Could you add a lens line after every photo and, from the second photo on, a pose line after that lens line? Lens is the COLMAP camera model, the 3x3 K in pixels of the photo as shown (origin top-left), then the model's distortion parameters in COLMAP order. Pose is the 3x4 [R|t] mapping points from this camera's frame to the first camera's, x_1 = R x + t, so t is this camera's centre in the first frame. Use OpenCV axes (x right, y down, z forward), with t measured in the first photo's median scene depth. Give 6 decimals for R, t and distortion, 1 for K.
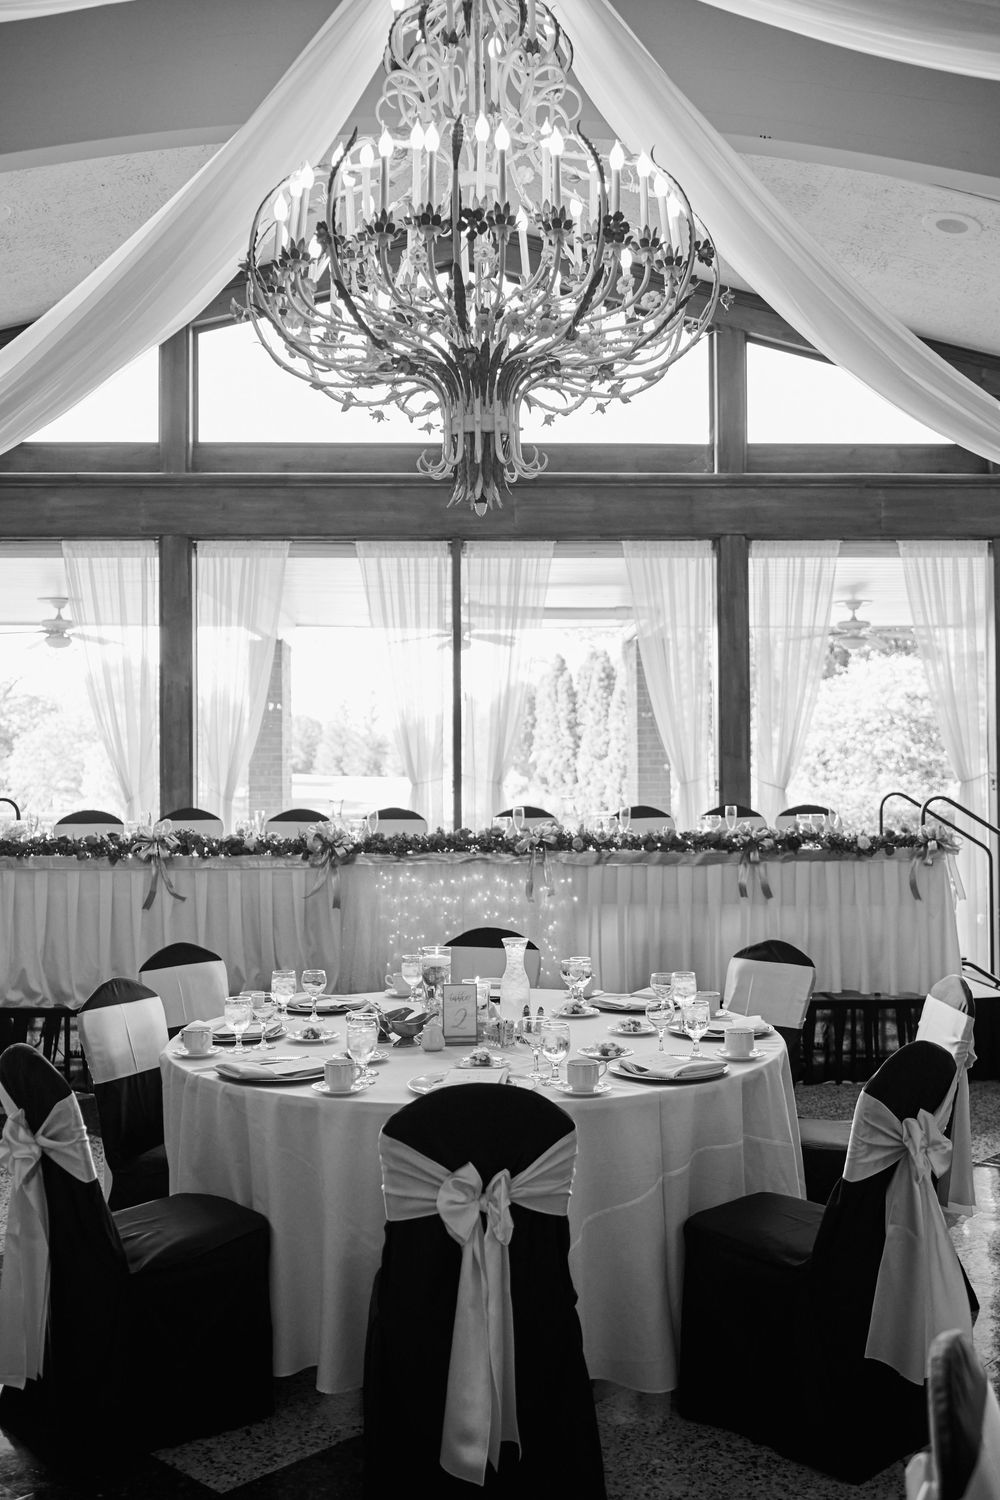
lens RADIAL K [[1473.2, 0, 500.0], [0, 1473.2, 750.0], [0, 0, 1]] dist [-0.002537, -0.005268]
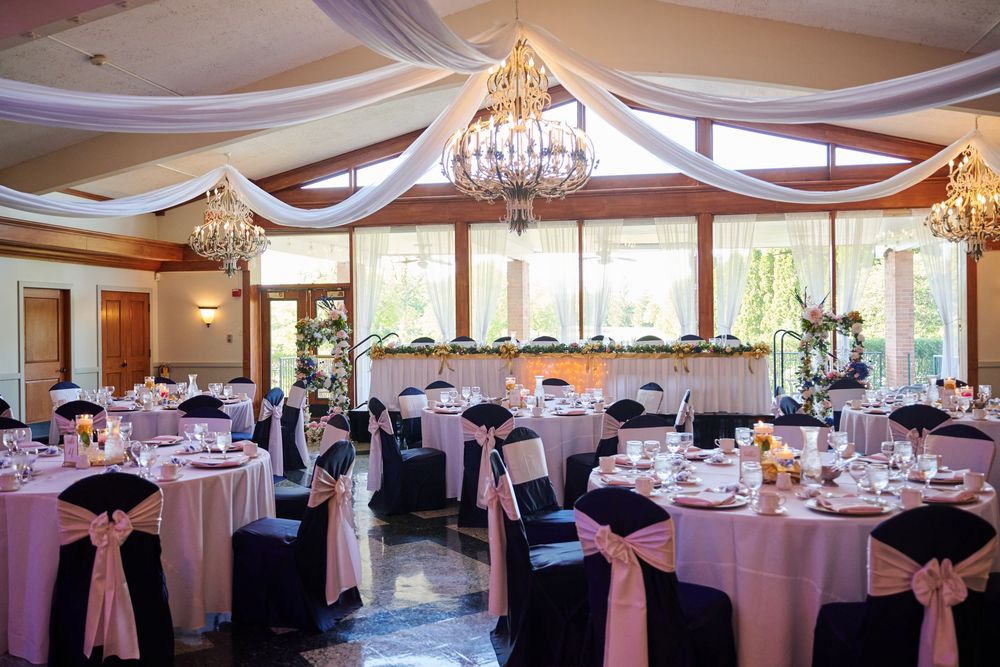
lens RADIAL K [[848.4, 0, 500.0], [0, 848.4, 333.5], [0, 0, 1]] dist [-0.003036, -0.003006]
pose [[0.973479, -0.001842, -0.228768, 0.200626], [0.007822, 0.999651, 0.025234, -0.000589], [0.228642, -0.026354, 0.973154, -0.418432]]
